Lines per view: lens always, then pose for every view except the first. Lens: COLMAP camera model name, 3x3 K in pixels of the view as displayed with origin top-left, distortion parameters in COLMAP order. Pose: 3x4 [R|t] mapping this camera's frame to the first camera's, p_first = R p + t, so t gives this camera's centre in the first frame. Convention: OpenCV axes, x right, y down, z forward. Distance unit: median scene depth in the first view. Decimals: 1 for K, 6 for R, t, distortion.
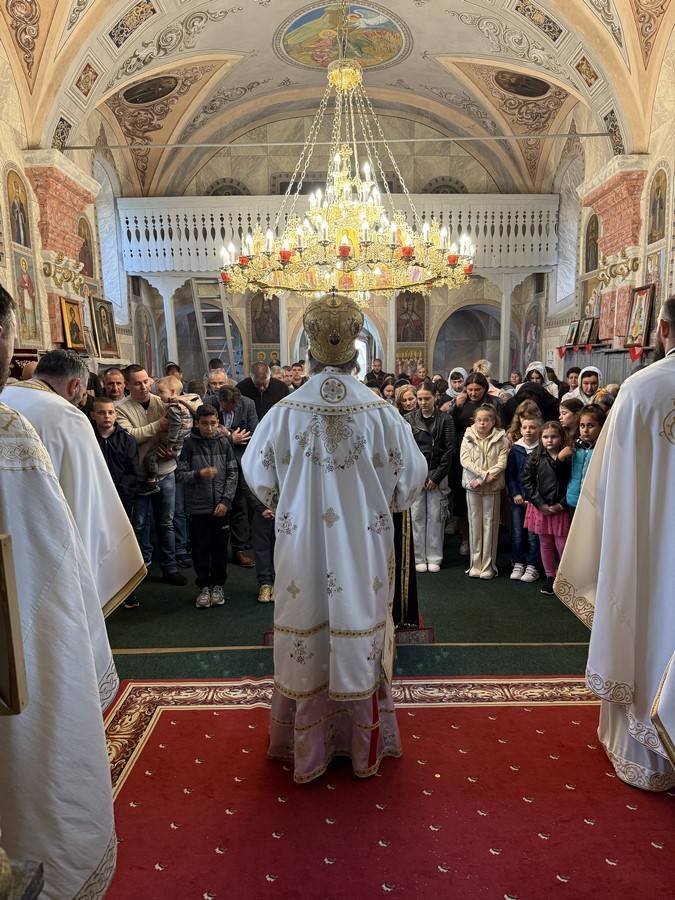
lens RADIAL K [[637.4, 0, 336.7], [0, 637.4, 455.0], [0, 0, 1]] dist [0.015778, -0.013846]
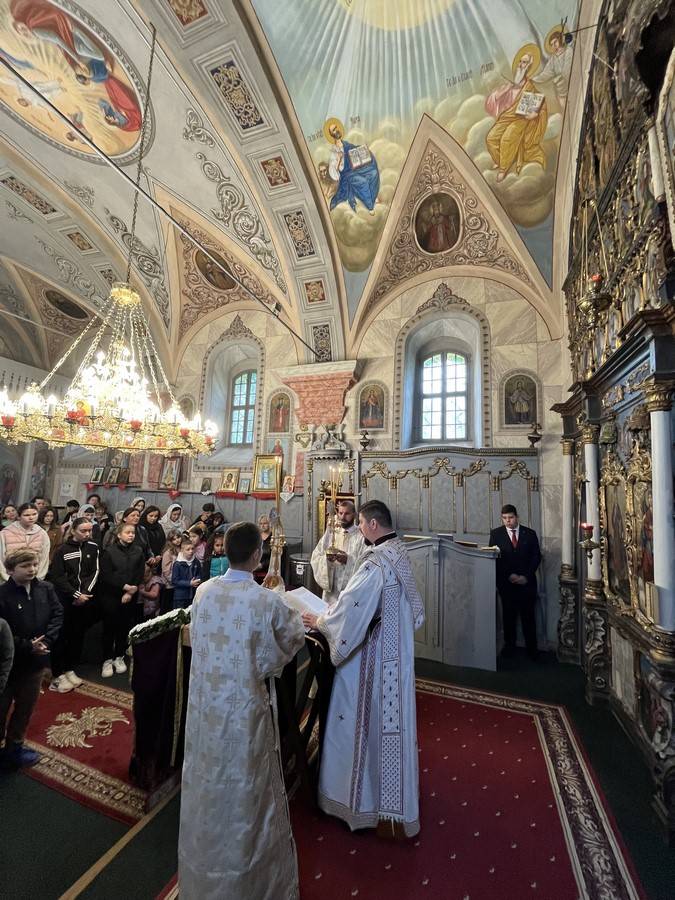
lens RADIAL K [[362.8, 0, 340.9], [0, 362.8, 452.3], [0, 0, 1]] dist [-0.000586, -0.000920]
pose [[0.351029, 0.133194, 0.926843, -0.256163], [0.083620, 0.981417, -0.172707, -0.053862], [-0.932623, 0.138127, 0.333369, 0.198871]]
